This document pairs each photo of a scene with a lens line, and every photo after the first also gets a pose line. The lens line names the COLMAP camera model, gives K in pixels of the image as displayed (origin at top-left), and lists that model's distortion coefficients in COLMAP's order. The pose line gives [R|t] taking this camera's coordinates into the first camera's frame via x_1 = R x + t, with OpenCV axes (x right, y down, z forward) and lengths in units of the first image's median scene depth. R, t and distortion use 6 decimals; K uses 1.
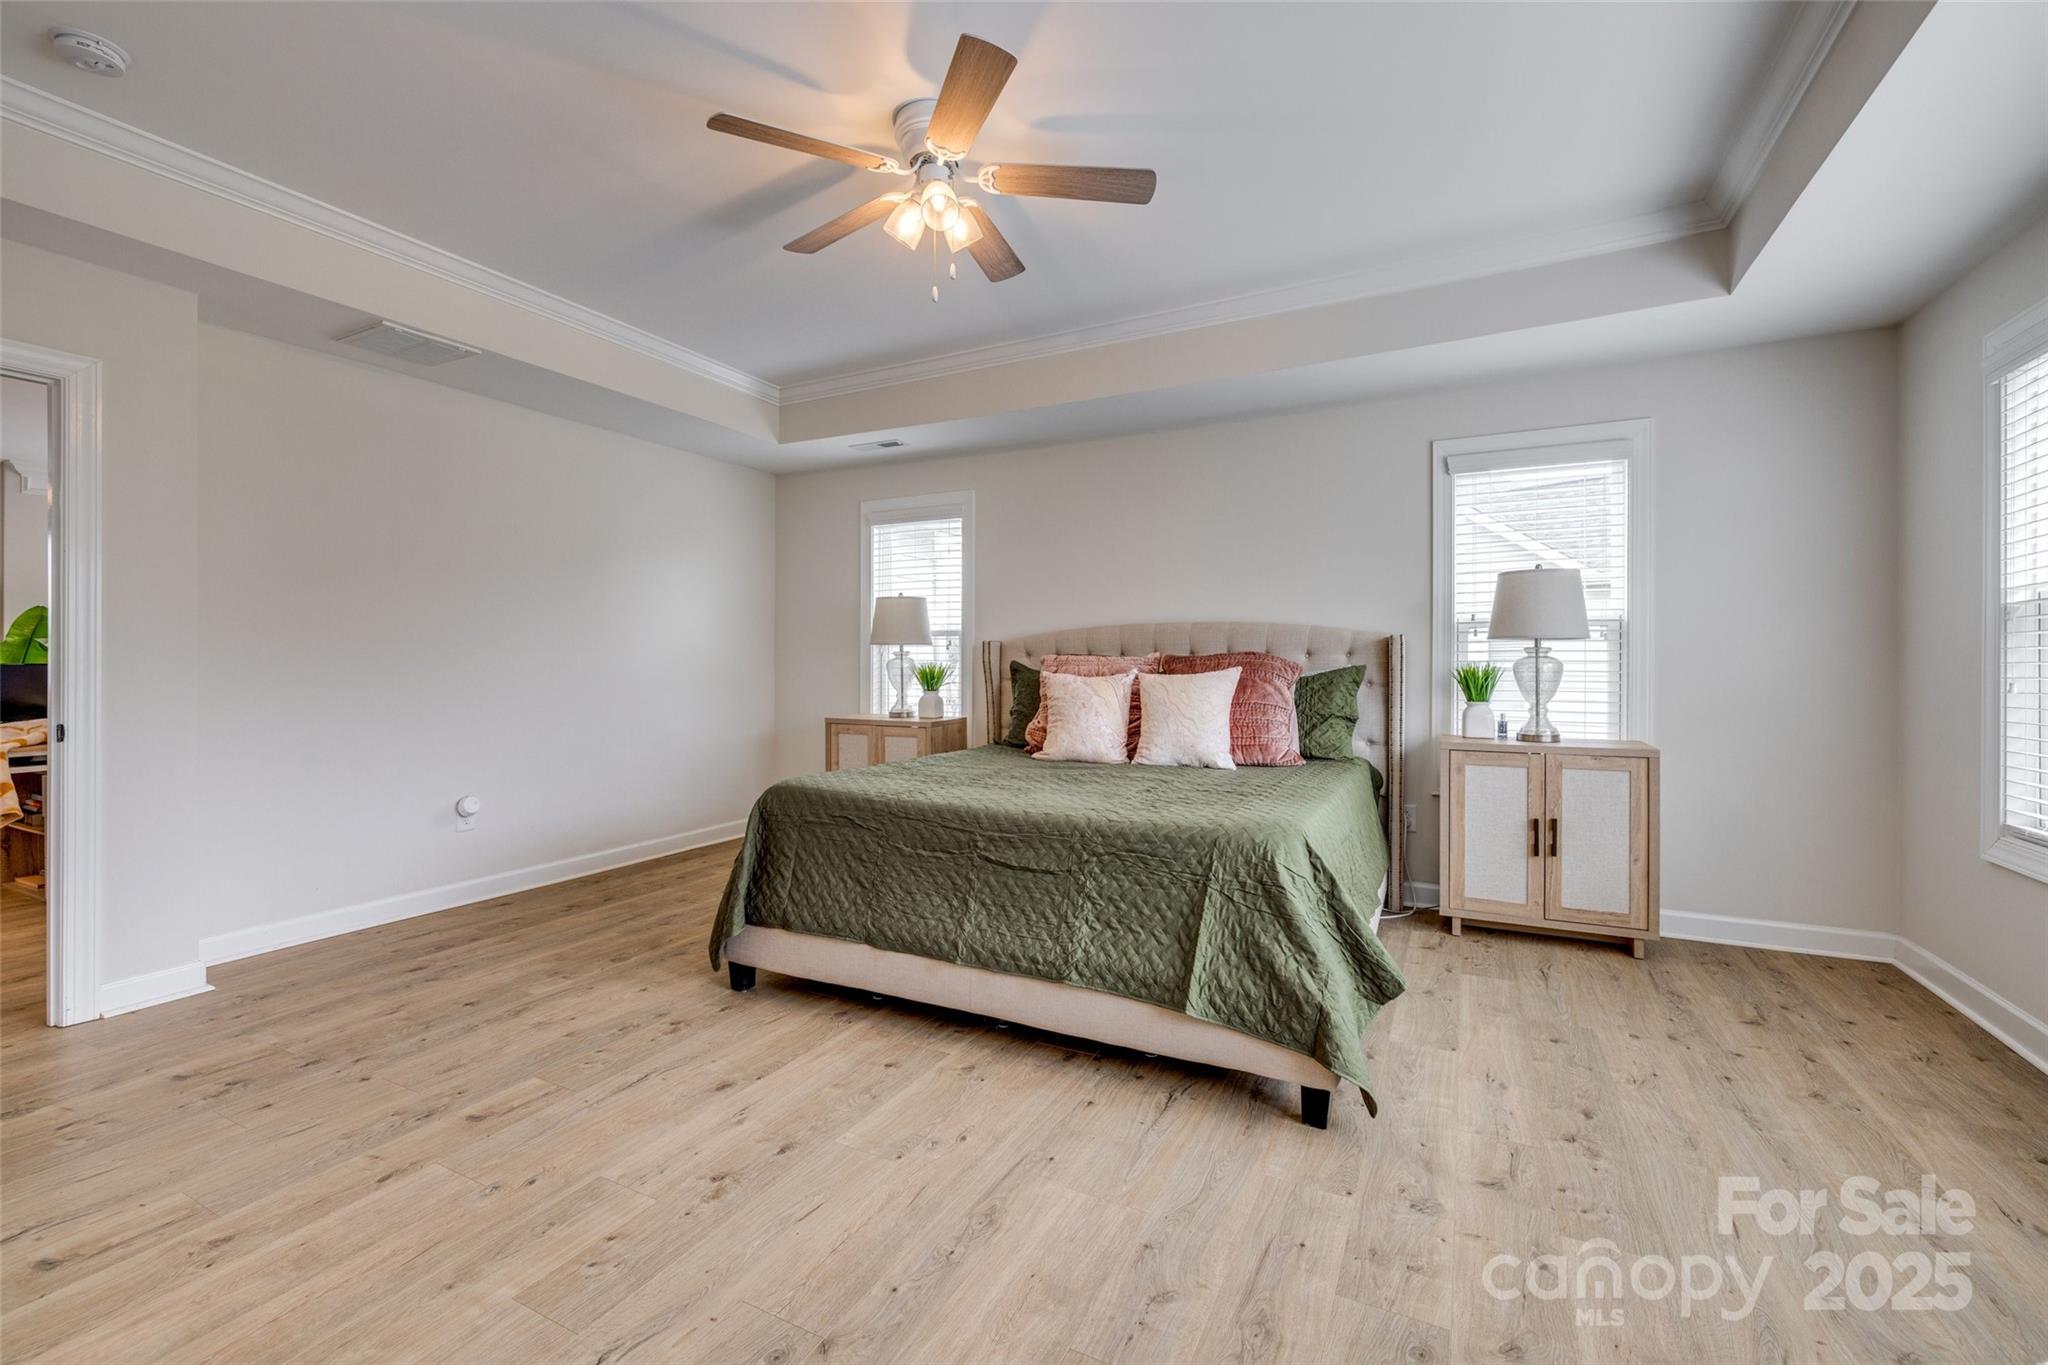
lens RADIAL K [[861.9, 0, 1023.4], [0, 861.9, 670.6], [0, 0, 1]] dist [0.000529, 0.000002]
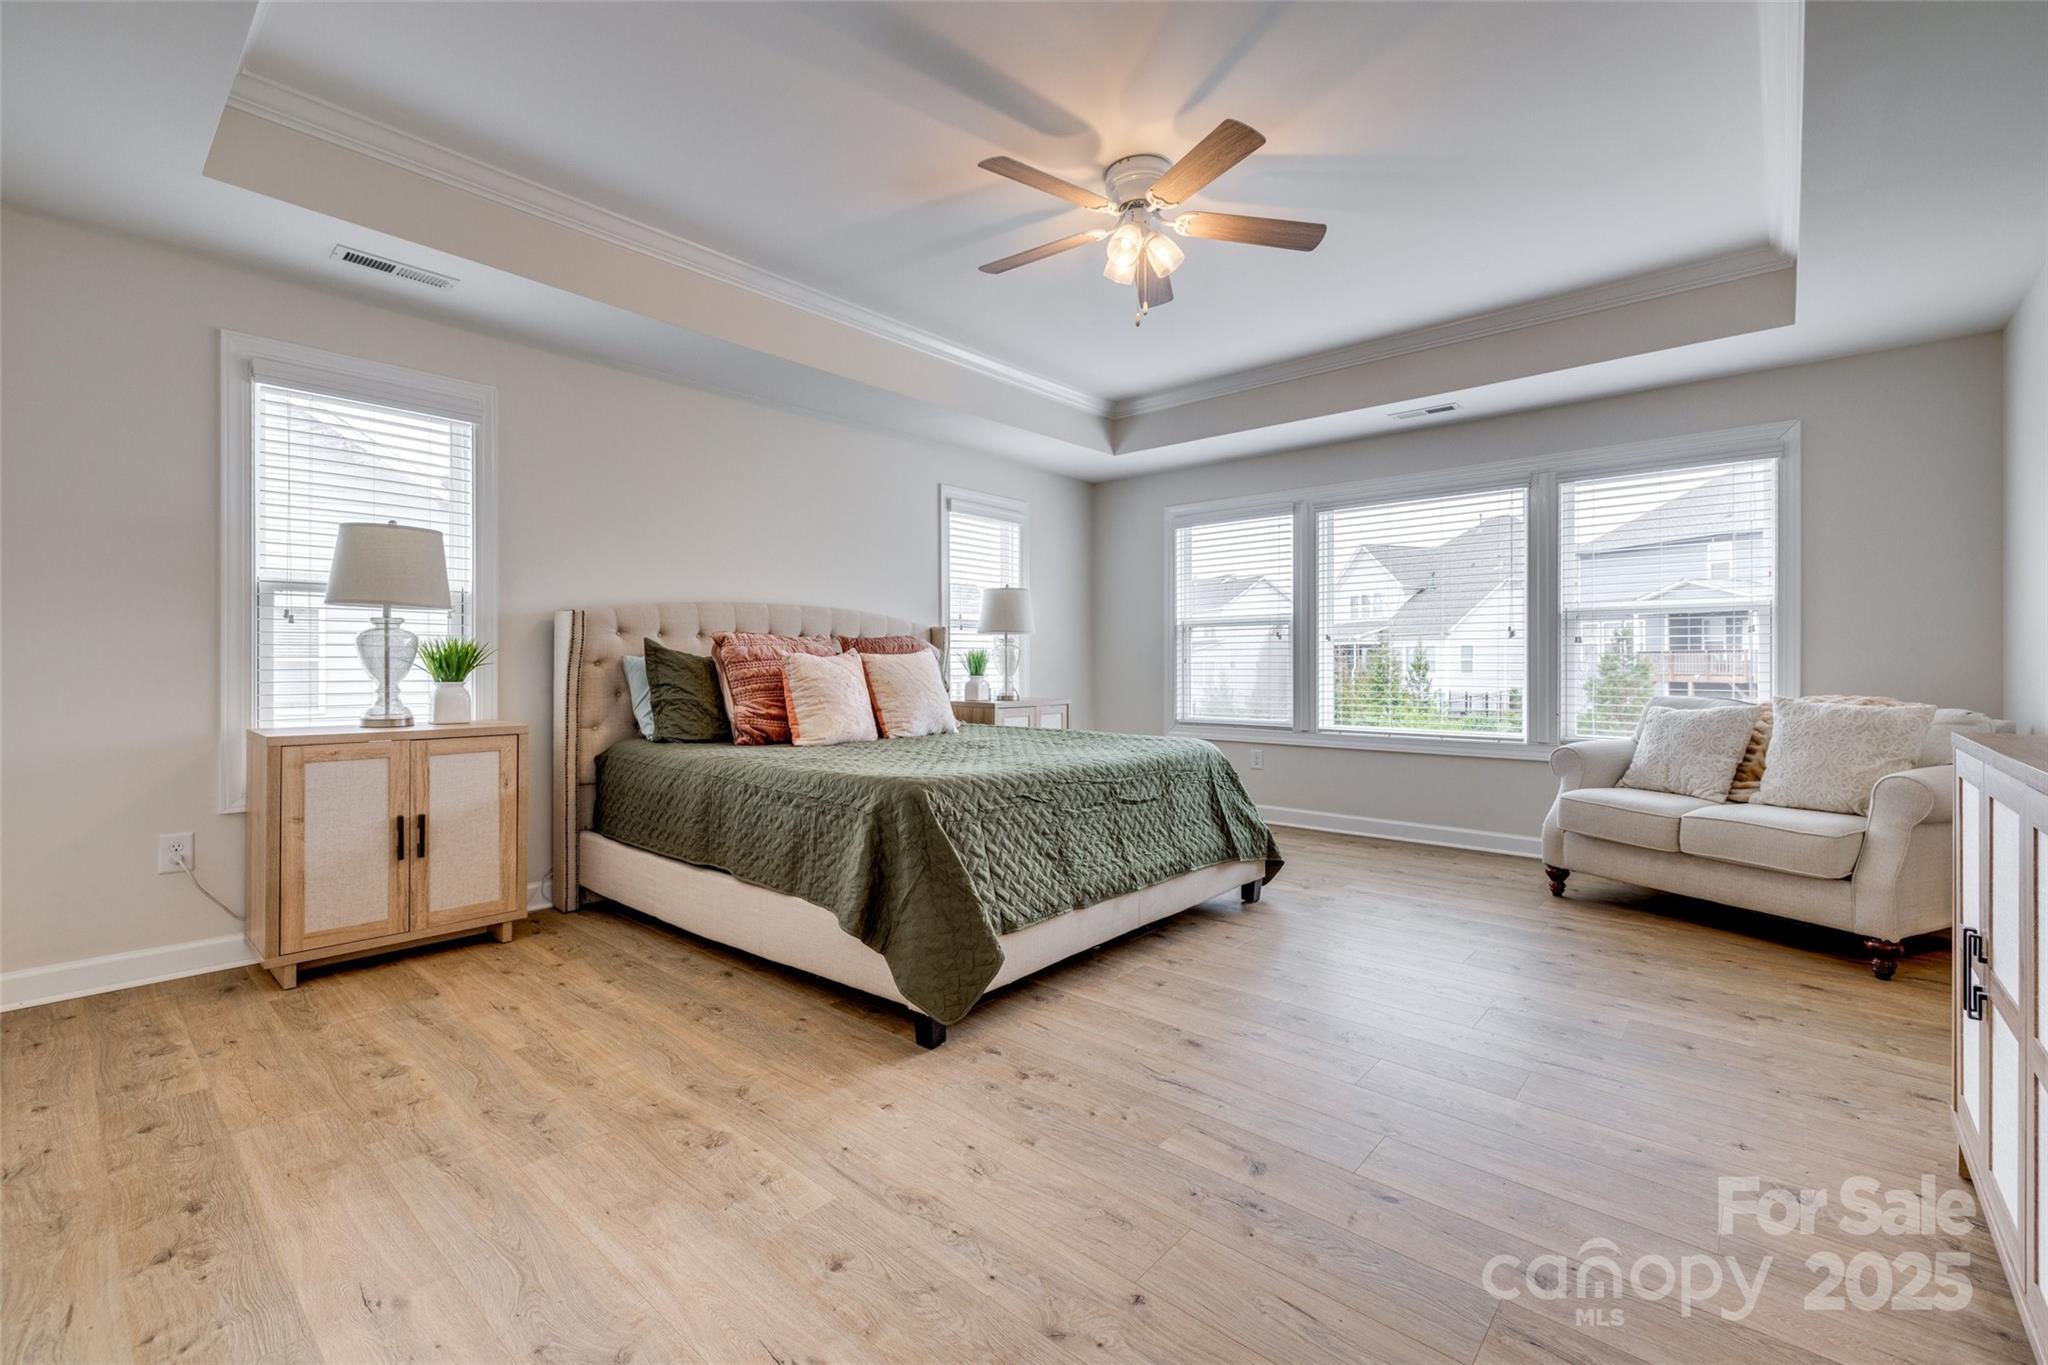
lens RADIAL K [[861.9, 0, 1026.4], [0, 861.9, 671.7], [0, 0, 1]] dist [0.000529, 0.000002]
pose [[0.236566, -0.007078, 0.971590, -0.918596], [0.006108, 0.999965, 0.005797, 0.022397], [-0.971596, 0.004563, 0.236601, 0.628431]]
